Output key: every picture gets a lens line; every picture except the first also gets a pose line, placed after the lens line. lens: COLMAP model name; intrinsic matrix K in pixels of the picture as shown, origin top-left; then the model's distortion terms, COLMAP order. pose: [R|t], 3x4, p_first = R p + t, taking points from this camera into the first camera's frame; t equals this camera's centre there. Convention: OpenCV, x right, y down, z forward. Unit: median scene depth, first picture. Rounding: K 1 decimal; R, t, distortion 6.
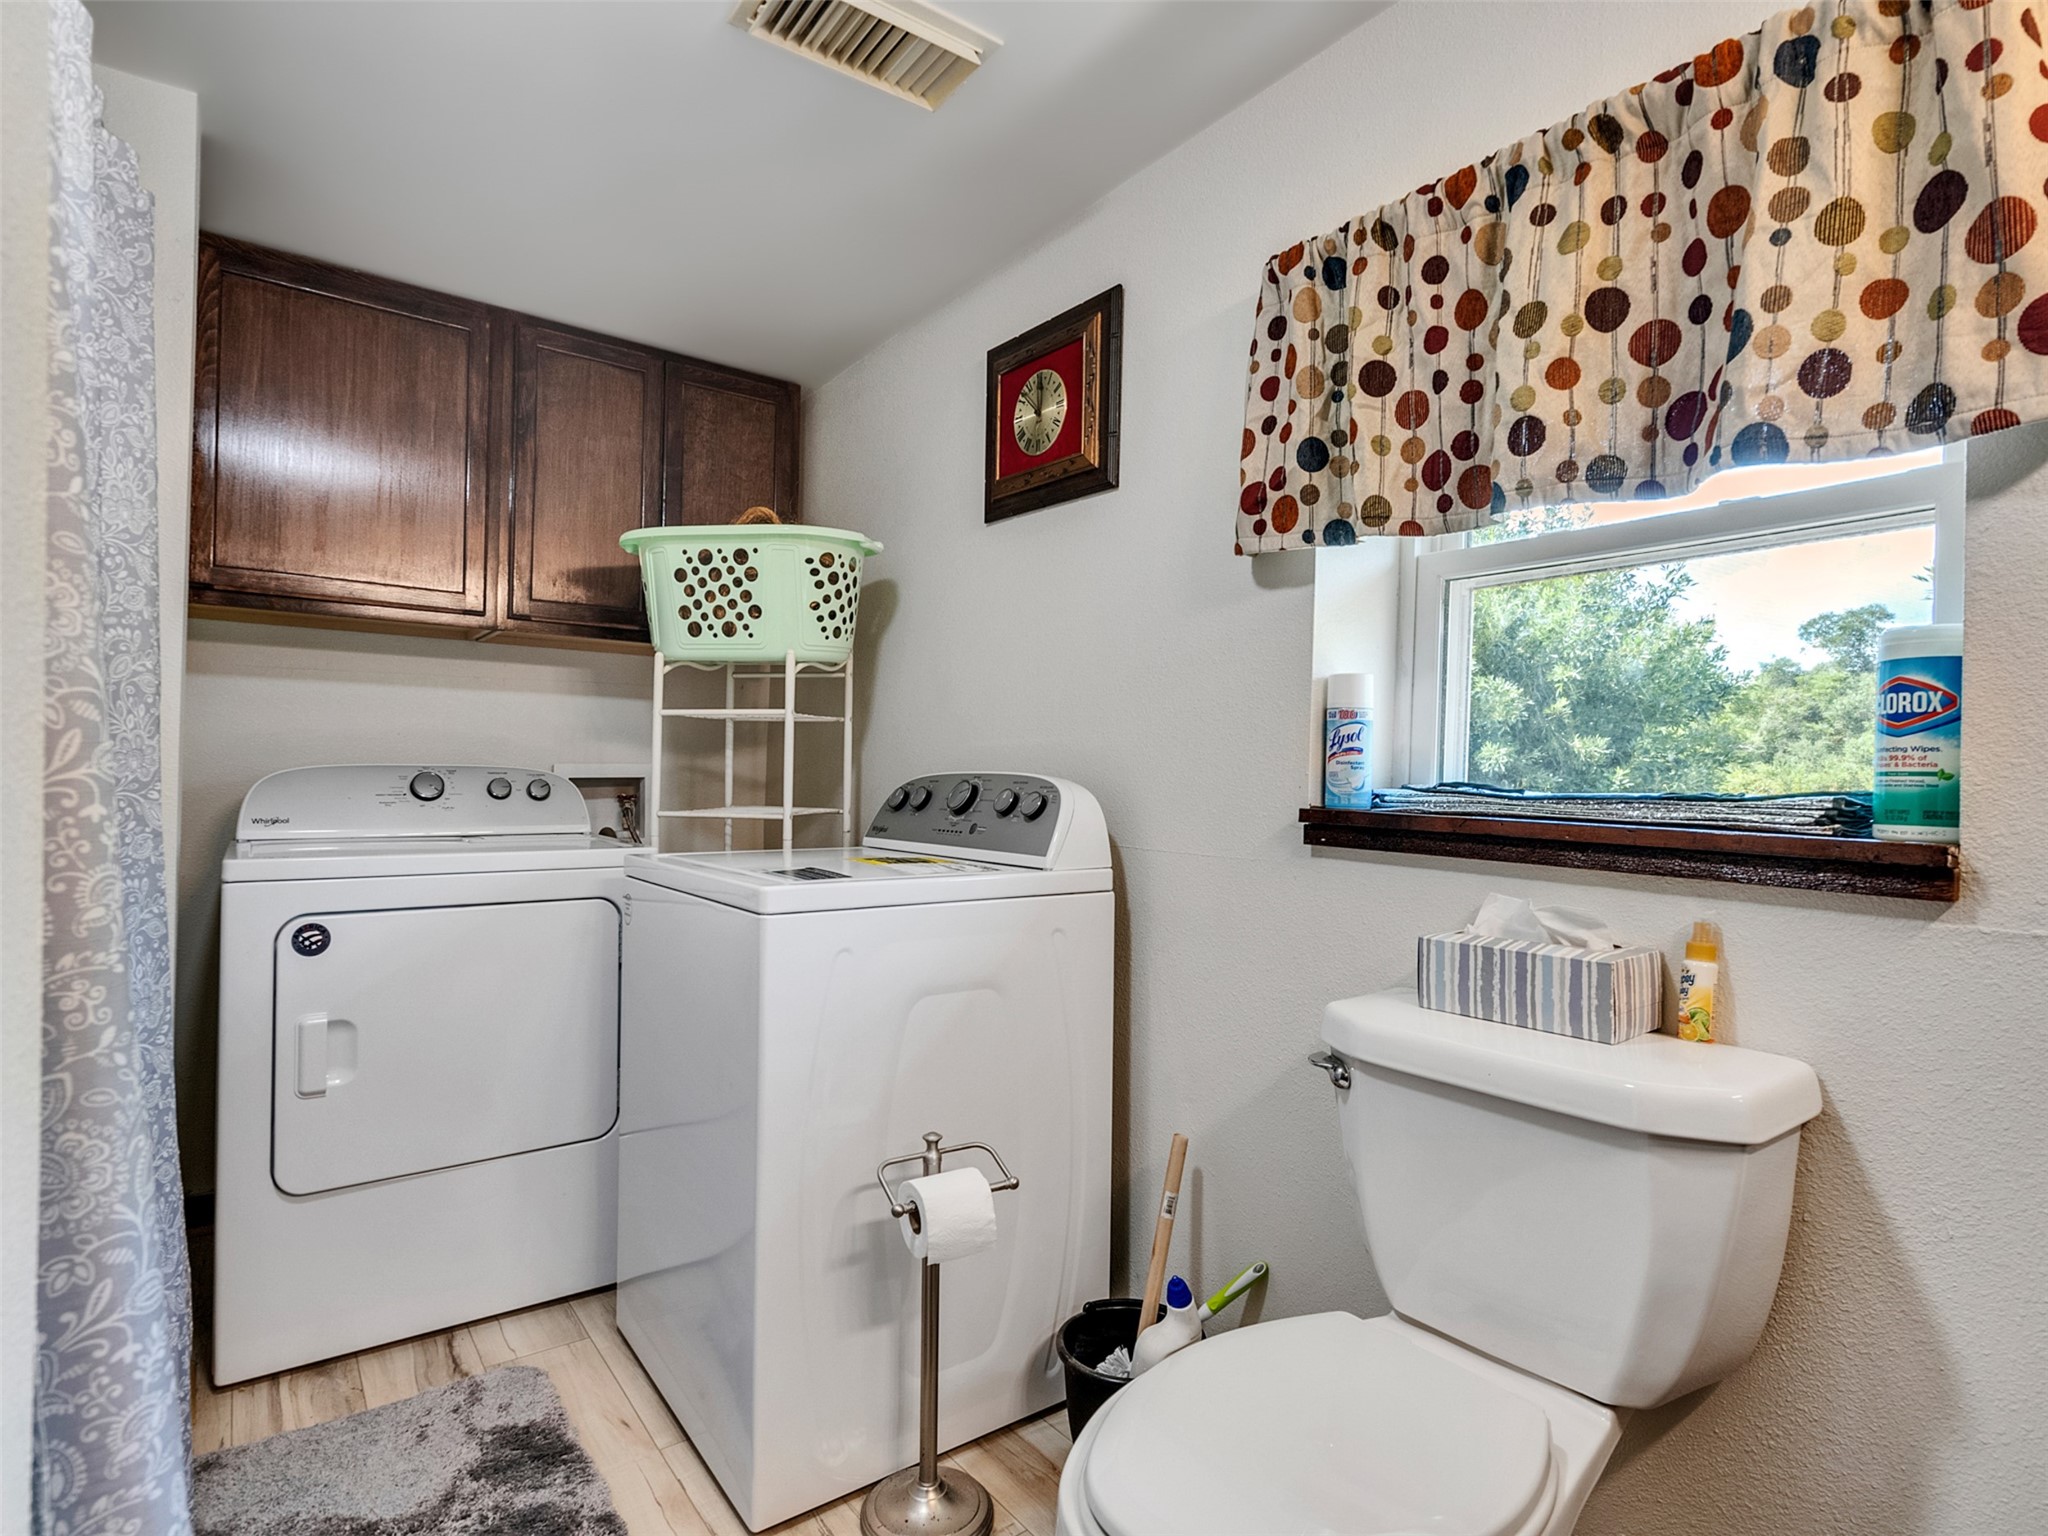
lens RADIAL K [[1040.9, 0, 1011.1], [0, 1040.9, 765.4], [0, 0, 1]] dist [-0.004500, 0.002877]
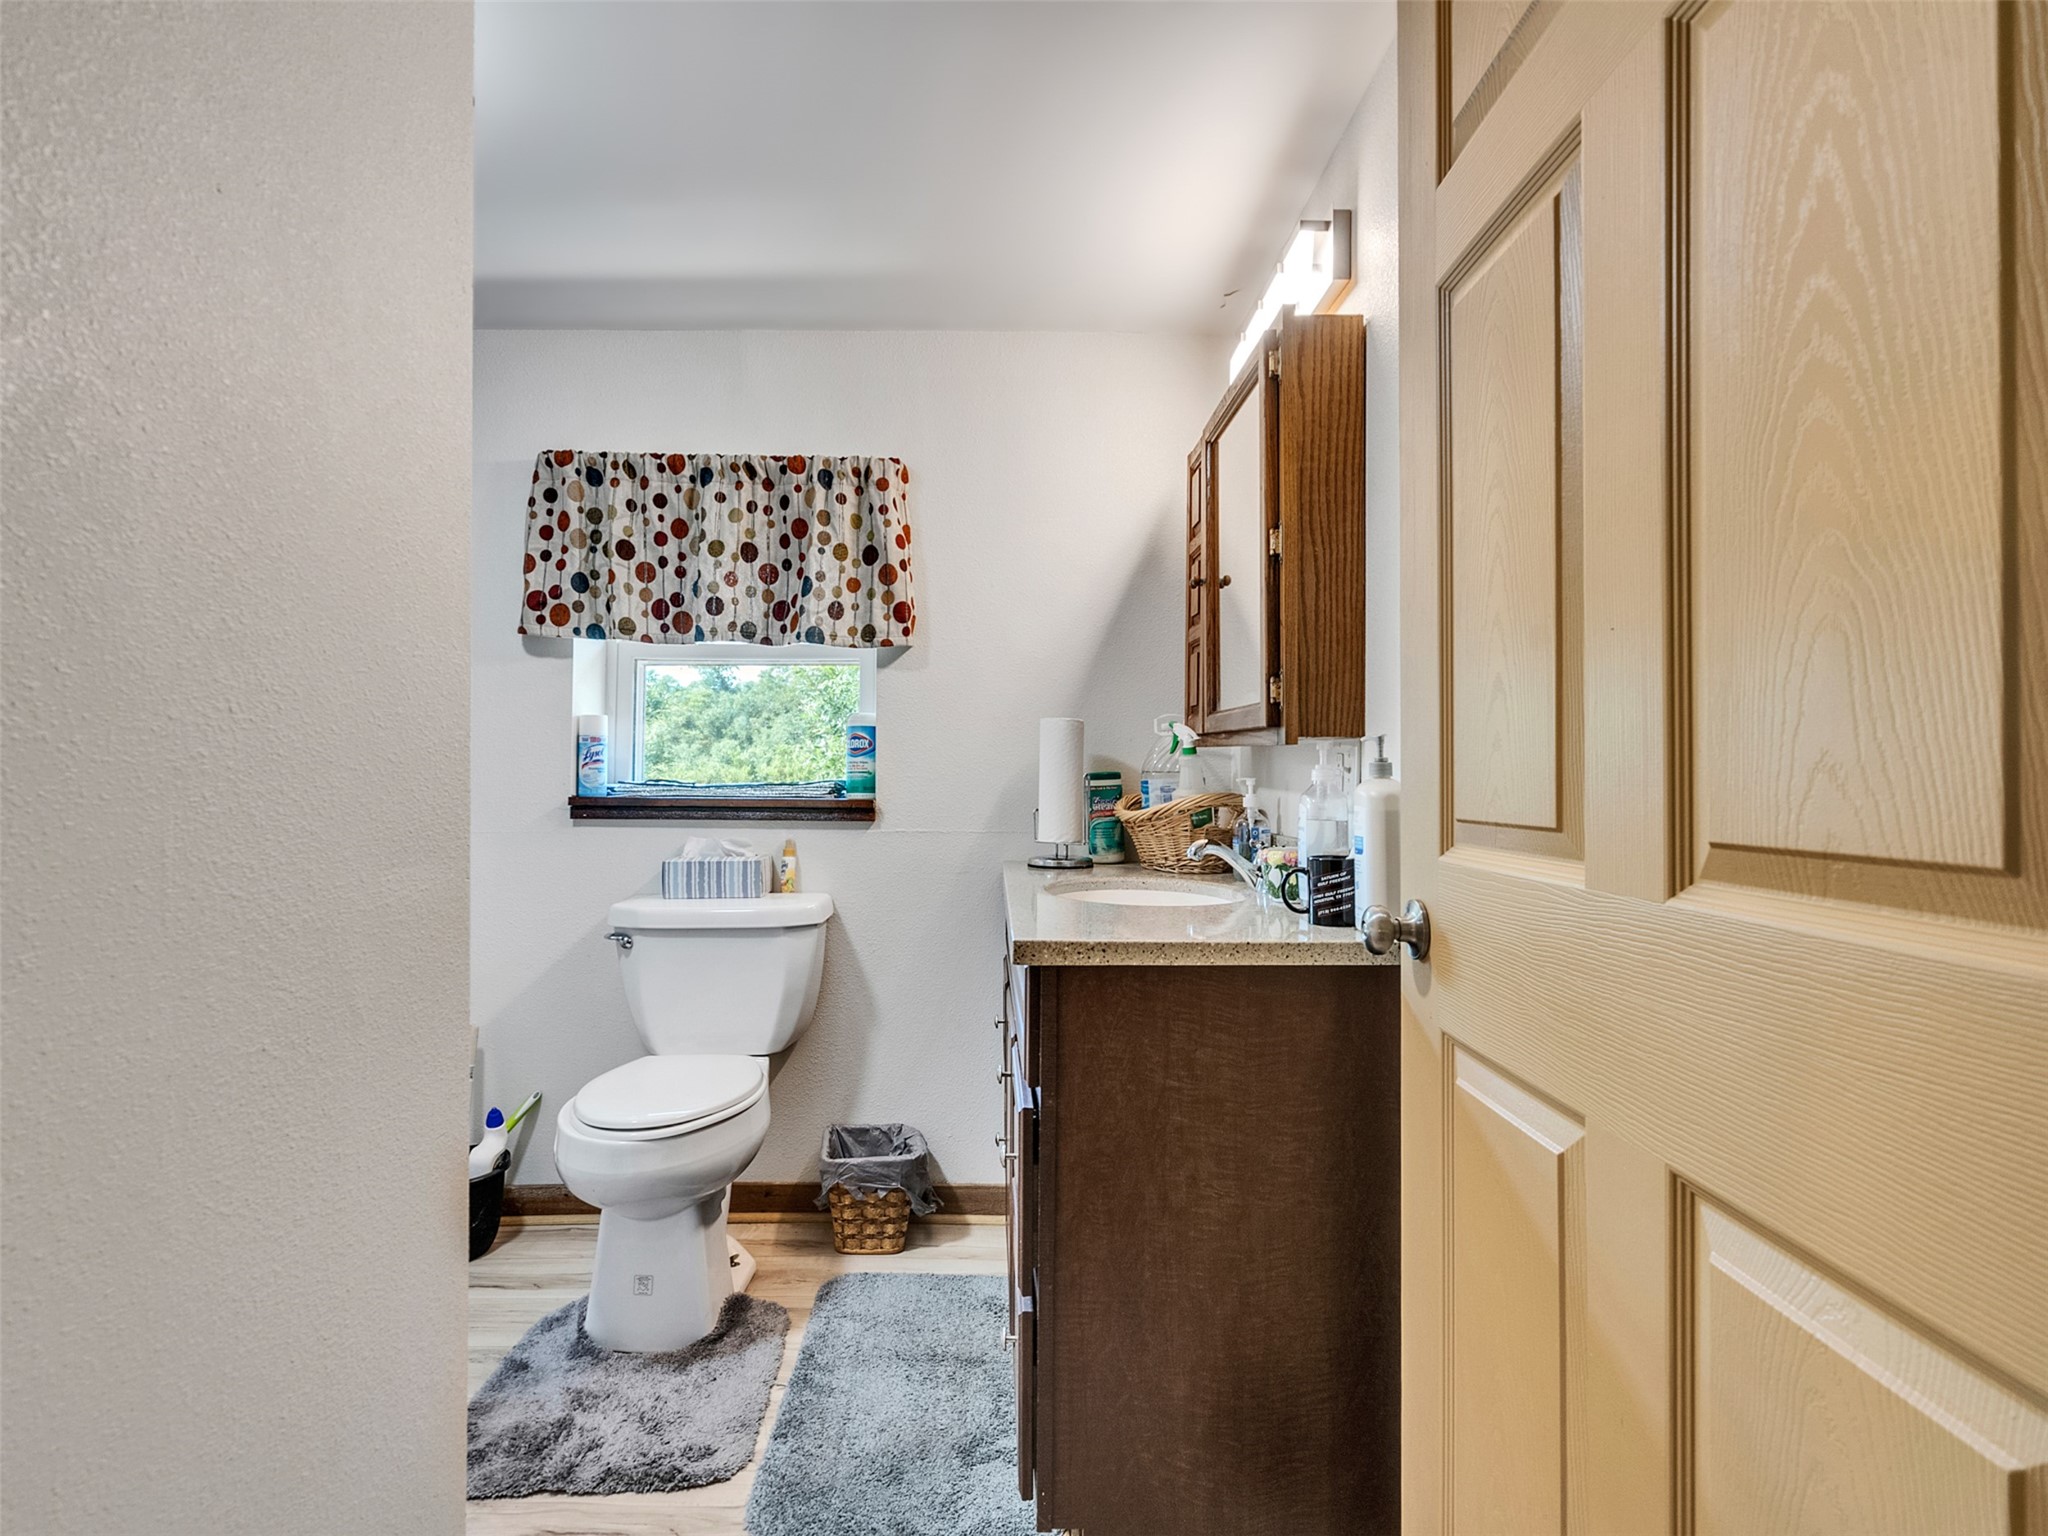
lens RADIAL K [[1040.9, 0, 1022.0], [0, 1040.9, 769.2], [0, 0, 1]] dist [-0.004500, 0.002877]
pose [[0.568720, -0.007794, 0.822494, -0.848187], [0.004978, 0.999969, 0.006034, -0.010724], [-0.822516, 0.000663, 0.568742, -0.652176]]
